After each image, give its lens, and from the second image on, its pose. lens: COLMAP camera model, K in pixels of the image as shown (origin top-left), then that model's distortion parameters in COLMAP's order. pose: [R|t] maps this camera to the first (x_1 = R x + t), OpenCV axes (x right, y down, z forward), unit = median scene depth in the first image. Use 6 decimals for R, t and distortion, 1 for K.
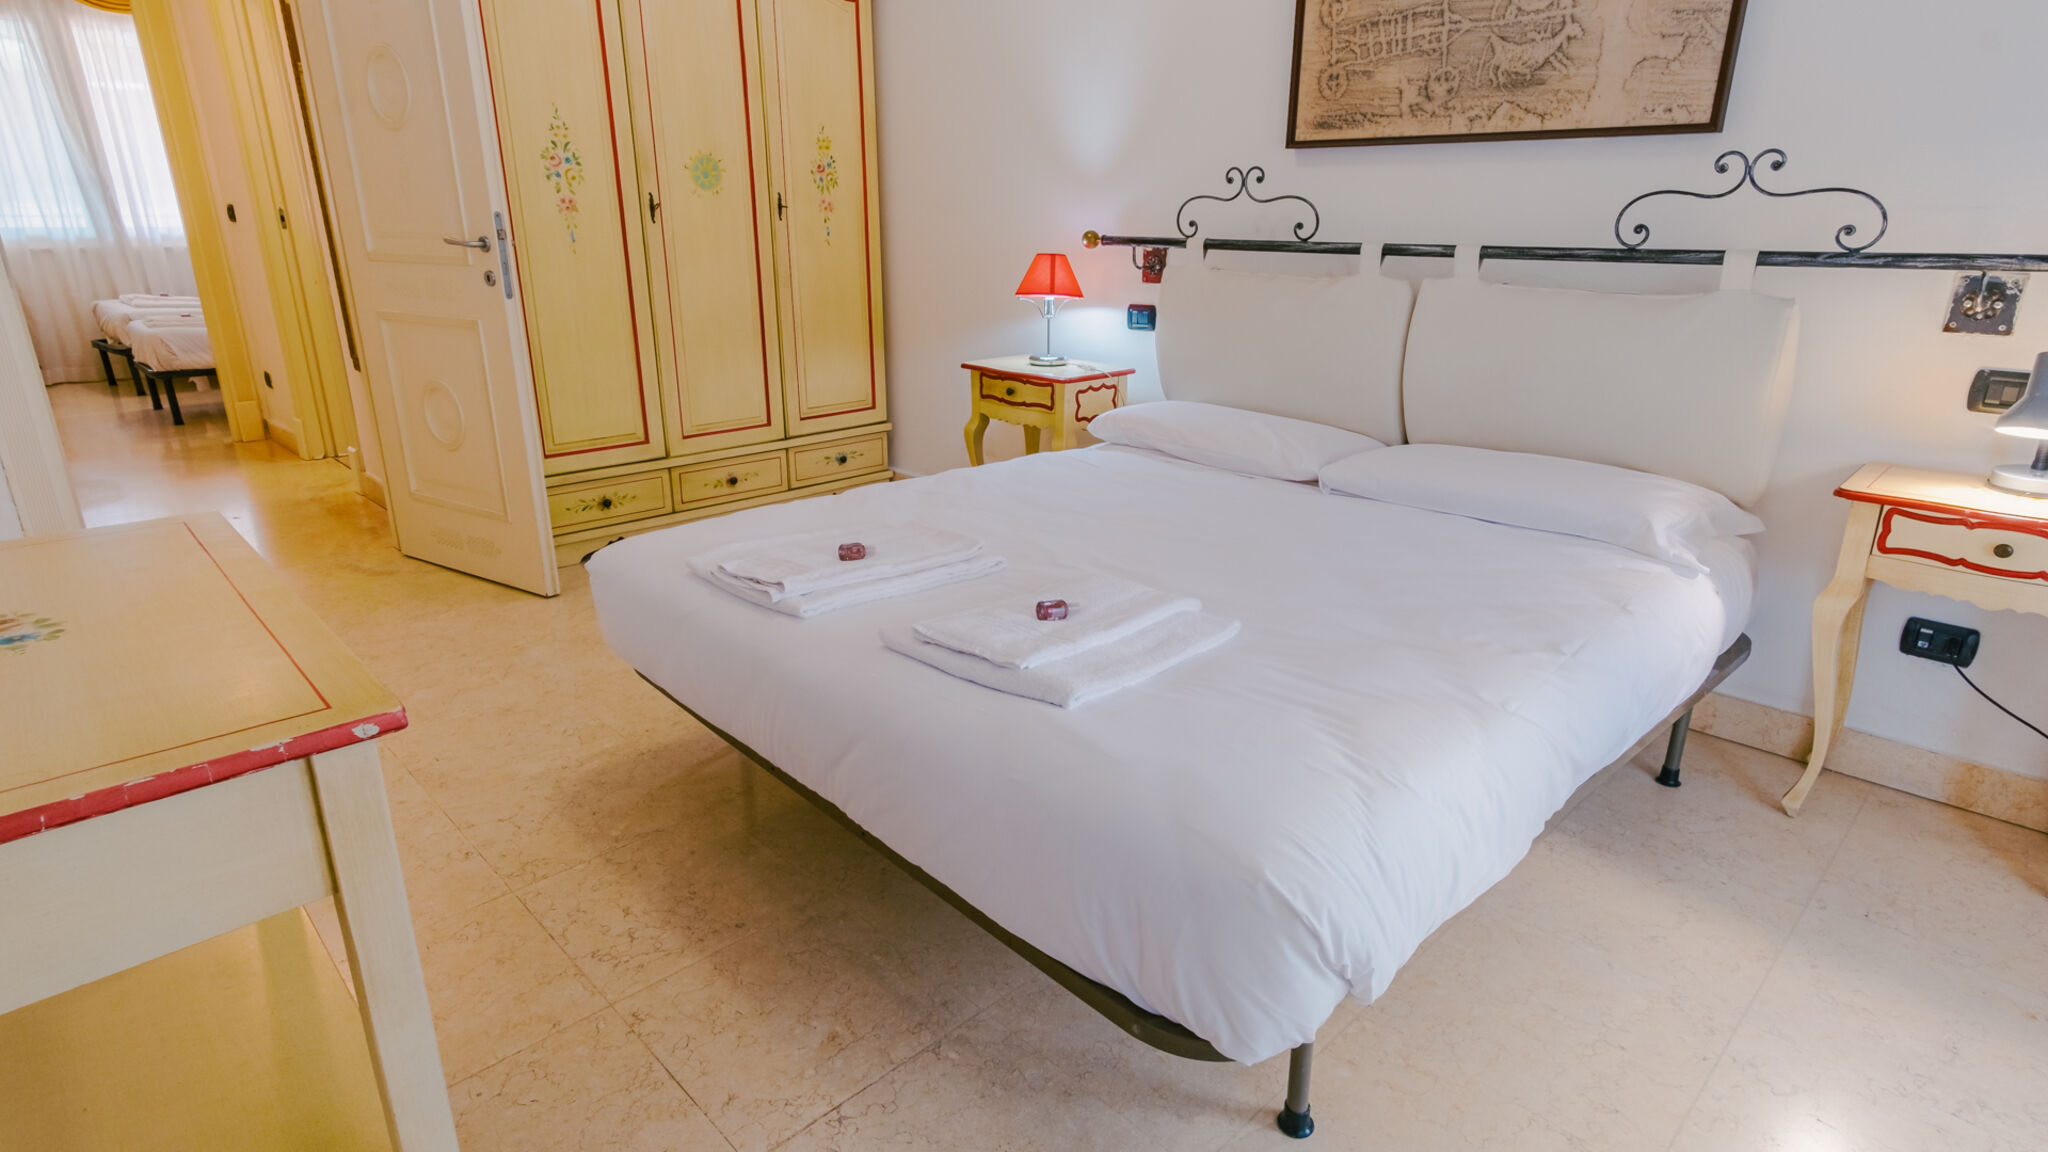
lens RADIAL K [[1083.7, 0, 1024.0], [0, 1083.7, 576.0], [0, 0, 1]] dist [0.005686, 0.001108]
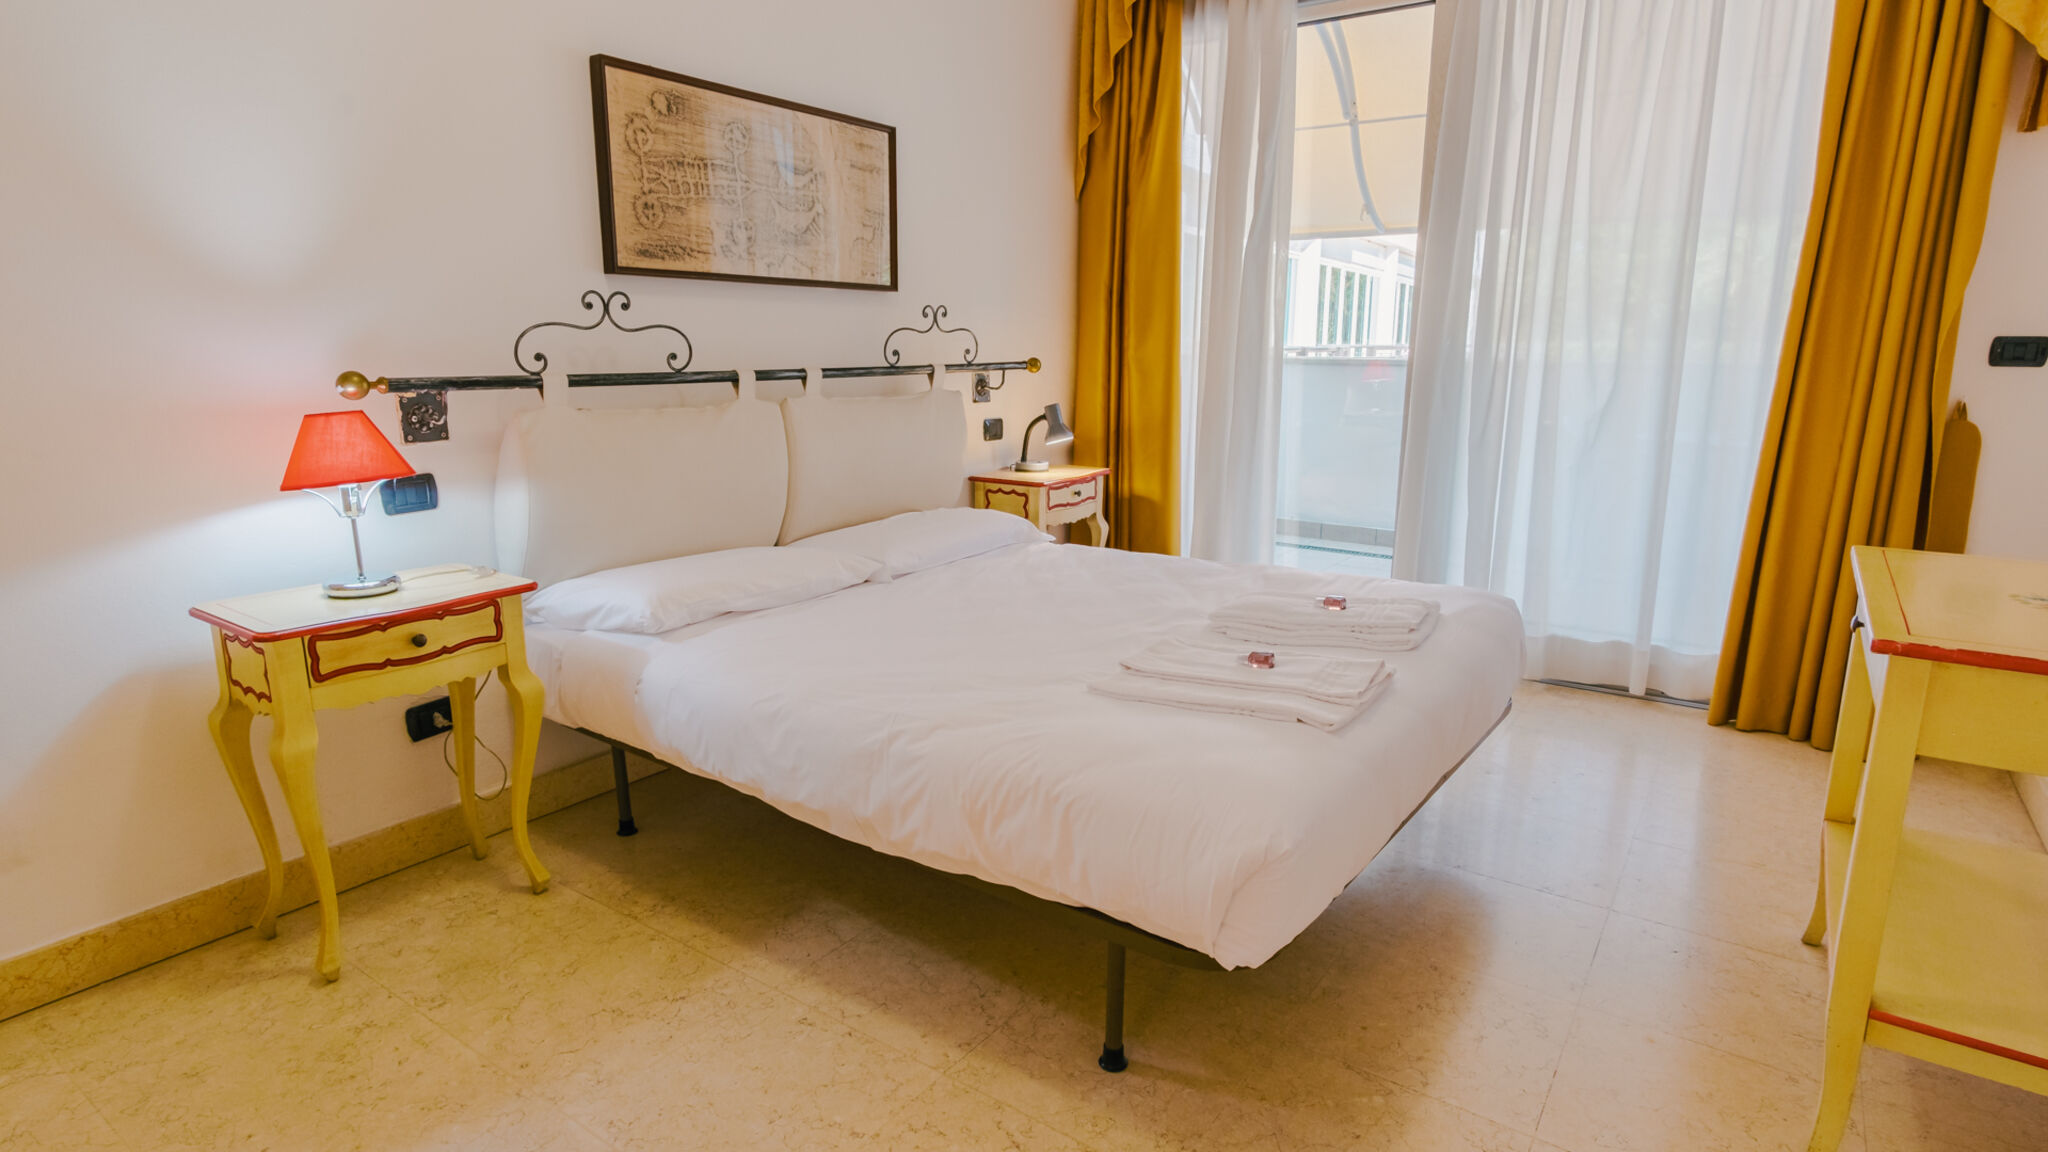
lens RADIAL K [[1083.7, 0, 1024.0], [0, 1083.7, 576.0], [0, 0, 1]] dist [0.005686, 0.001108]
pose [[-0.189933, -0.207701, 0.959576, -0.775595], [0.315898, 0.912465, 0.260031, -0.308640], [-0.929588, 0.352517, -0.107694, 0.919100]]
